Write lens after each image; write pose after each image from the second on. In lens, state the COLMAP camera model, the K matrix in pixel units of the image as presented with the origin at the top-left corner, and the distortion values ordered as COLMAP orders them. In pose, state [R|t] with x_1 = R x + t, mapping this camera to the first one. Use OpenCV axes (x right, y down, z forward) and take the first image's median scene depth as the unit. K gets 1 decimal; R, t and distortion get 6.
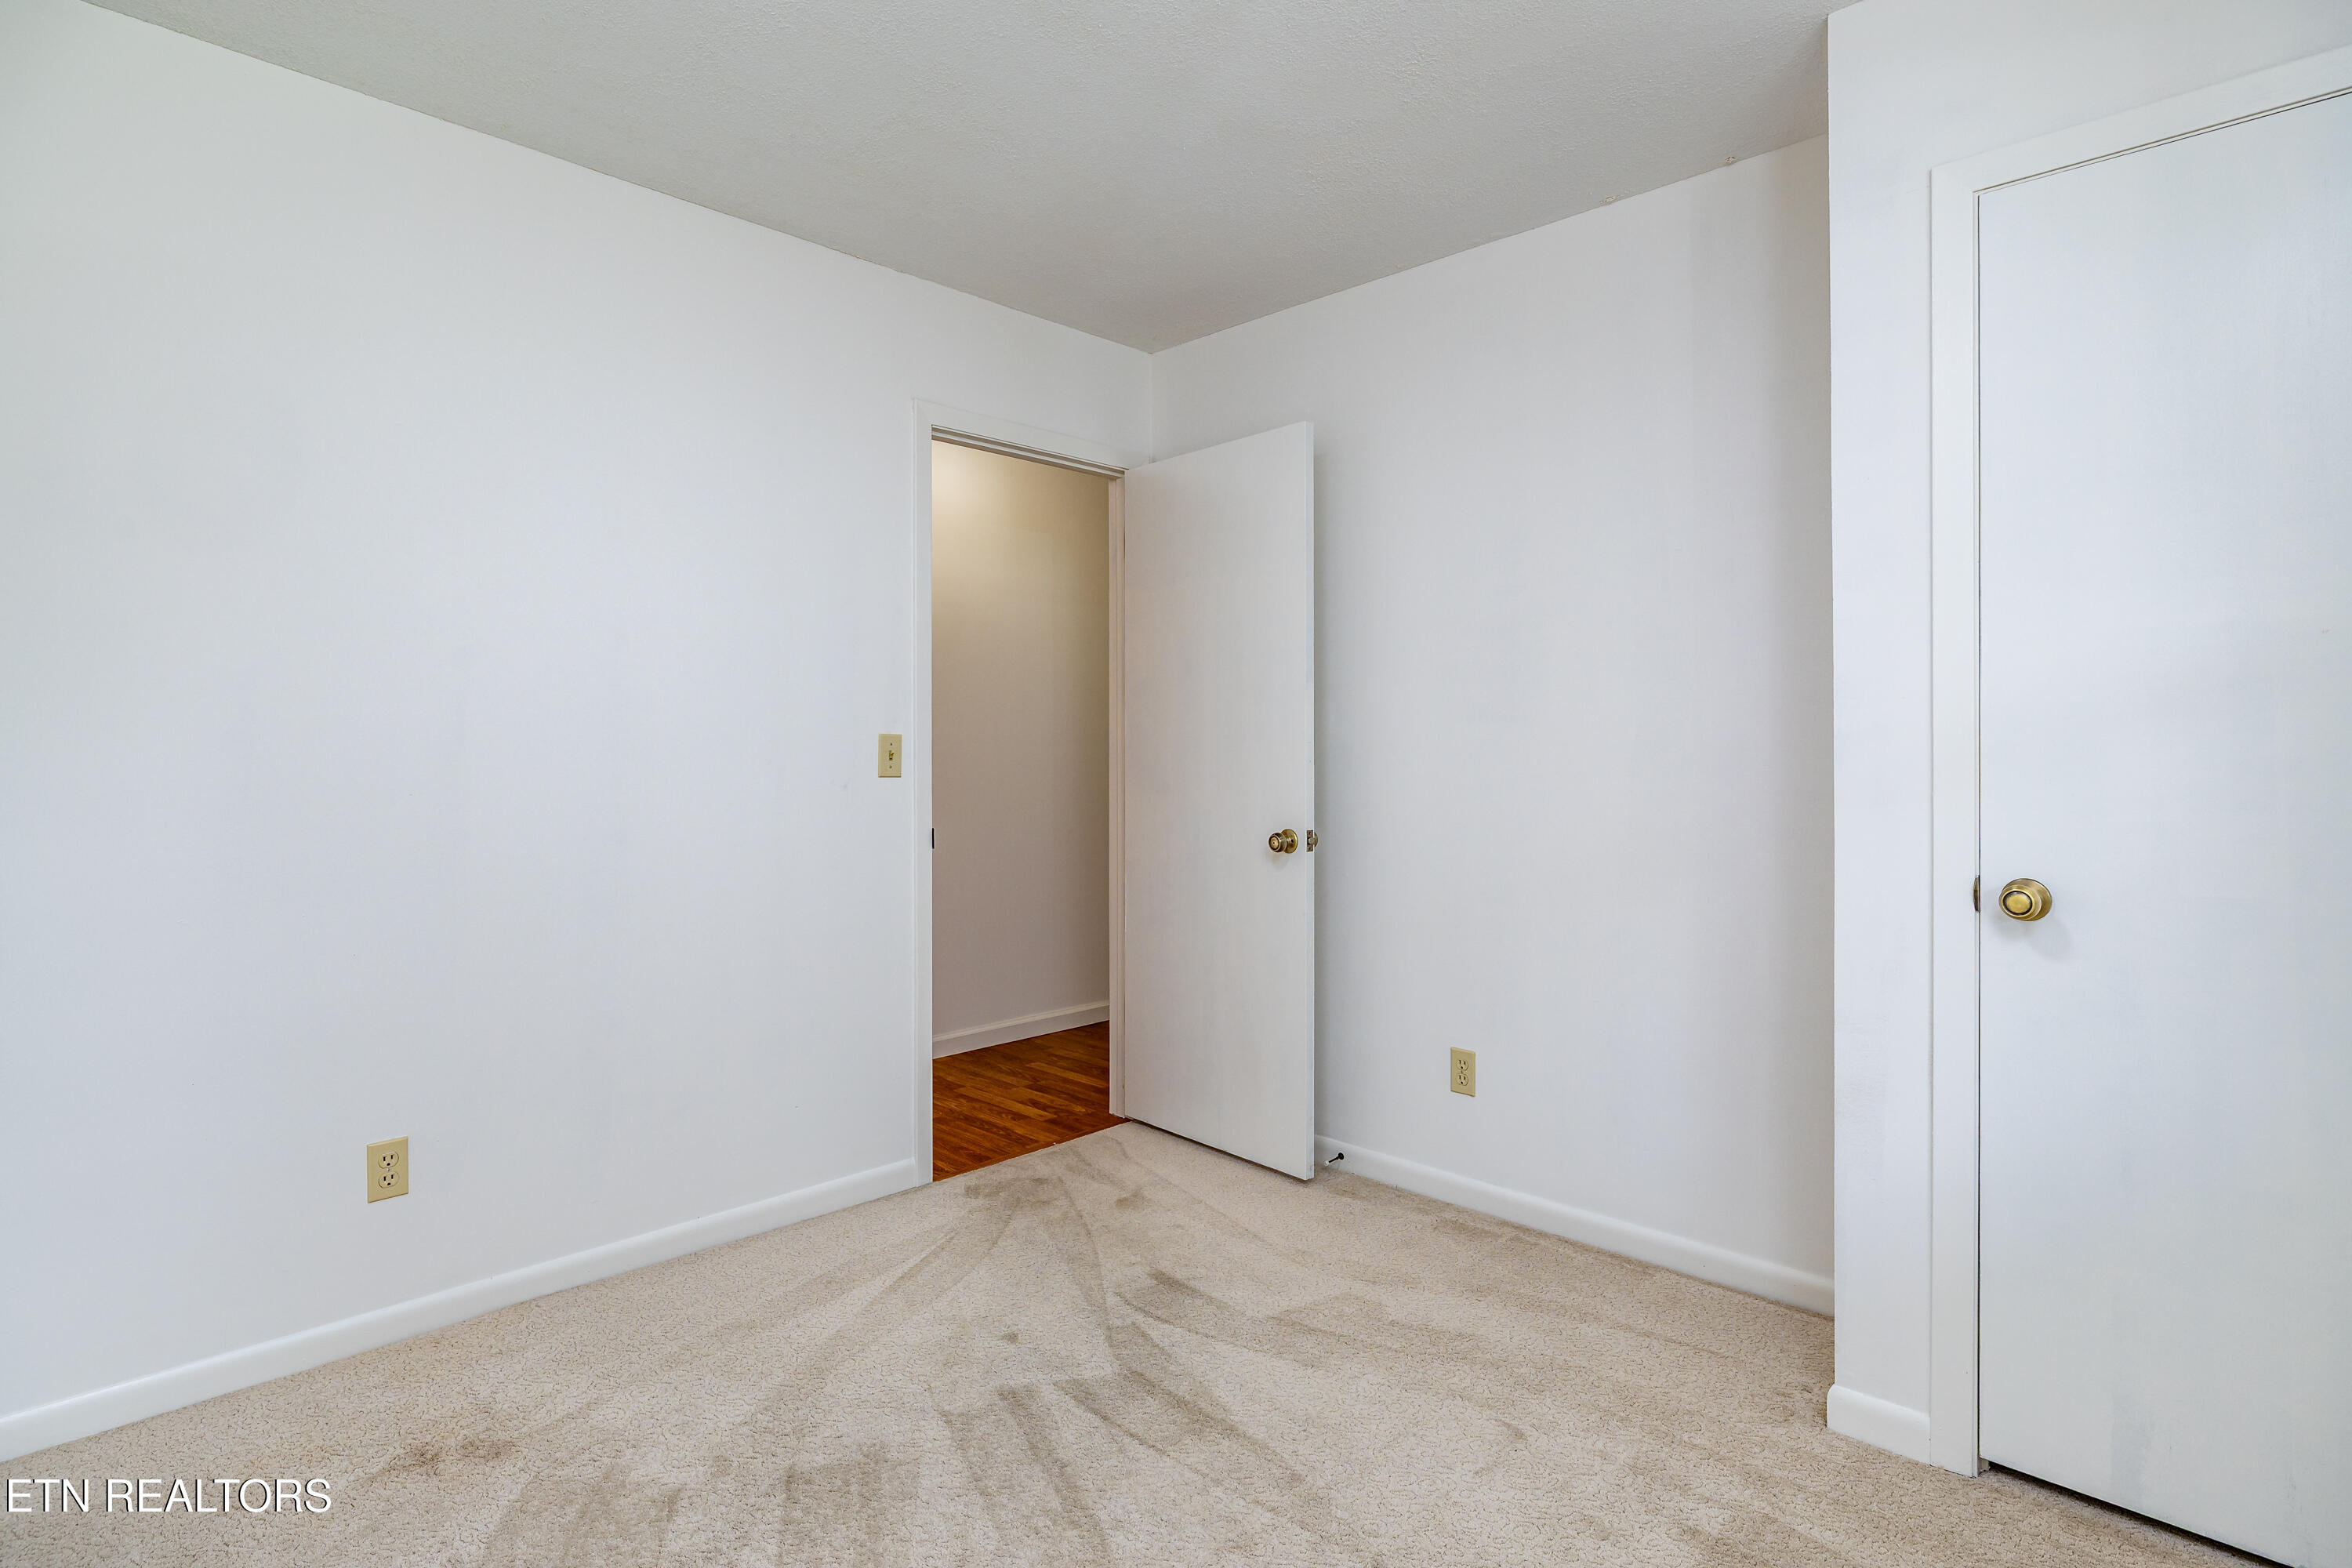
lens RADIAL K [[1215.7, 0, 1173.6], [0, 1215.7, 781.8], [0, 0, 1]] dist [-0.003118, -0.000292]
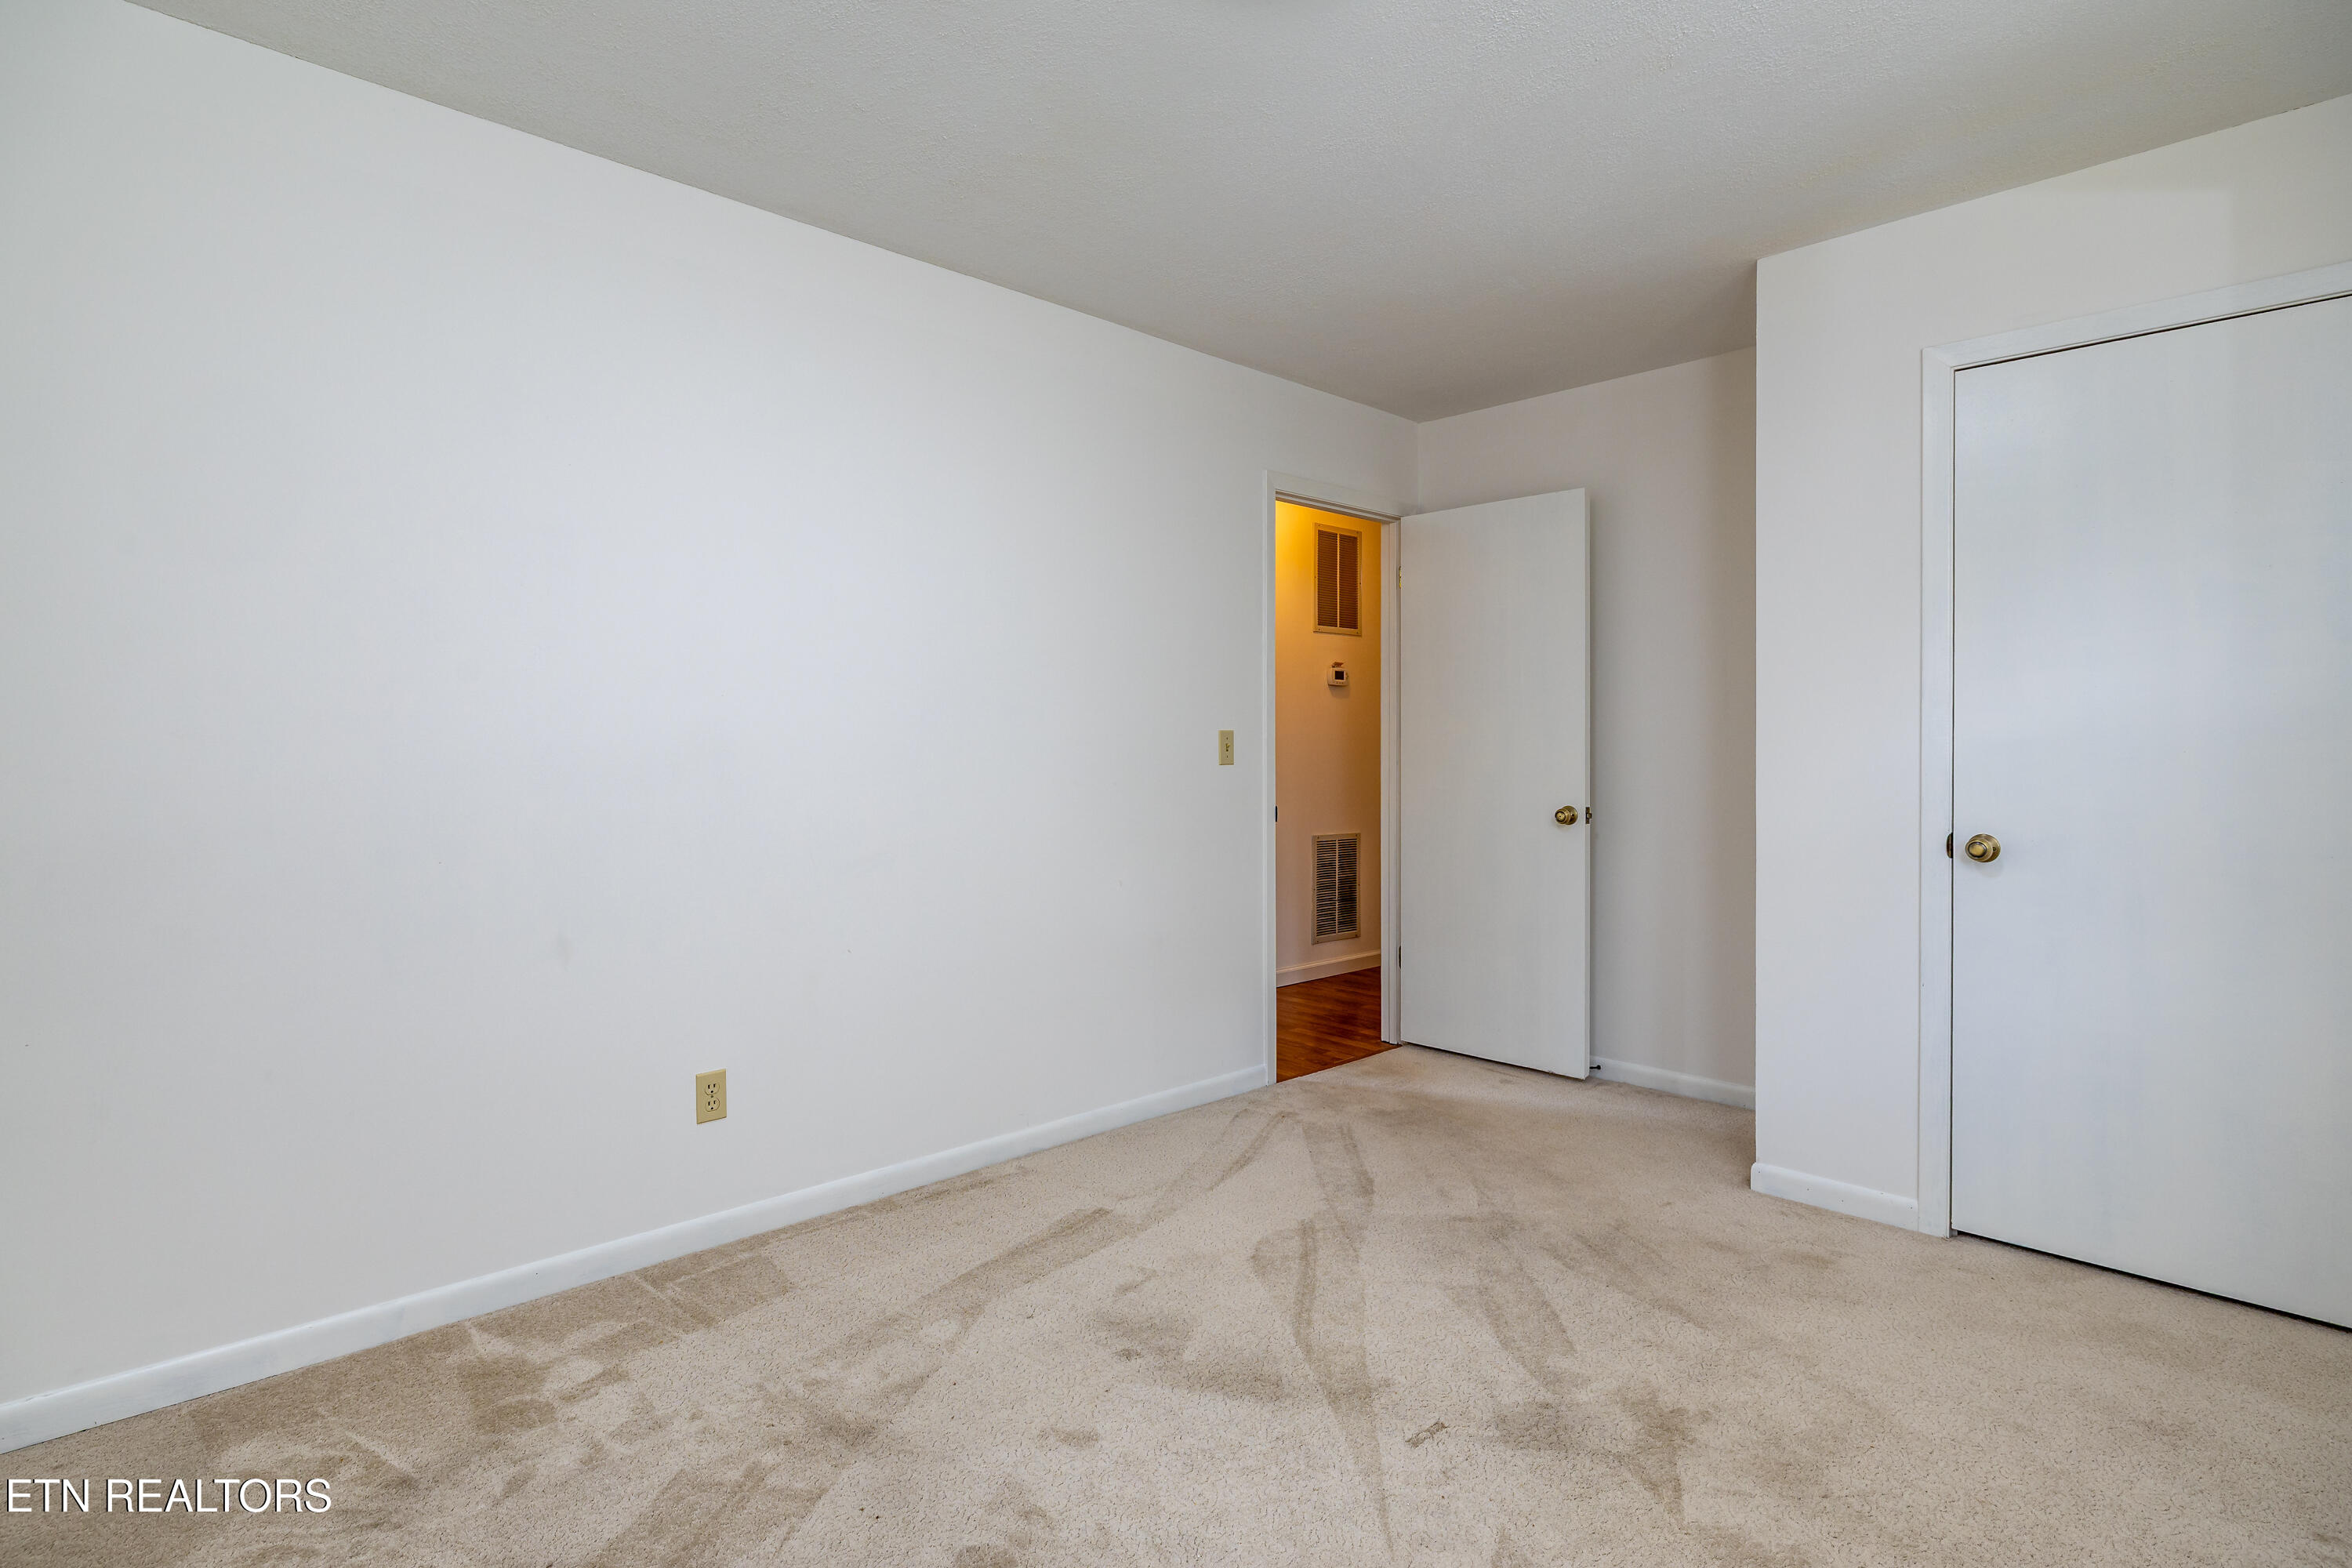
lens RADIAL K [[1215.7, 0, 1169.4], [0, 1215.7, 766.9], [0, 0, 1]] dist [-0.003118, -0.000292]
pose [[0.999302, 0.001641, -0.037314, -0.261985], [-0.001743, 0.999995, -0.002692, 0.001821], [0.037310, 0.002755, 0.999300, -0.274807]]
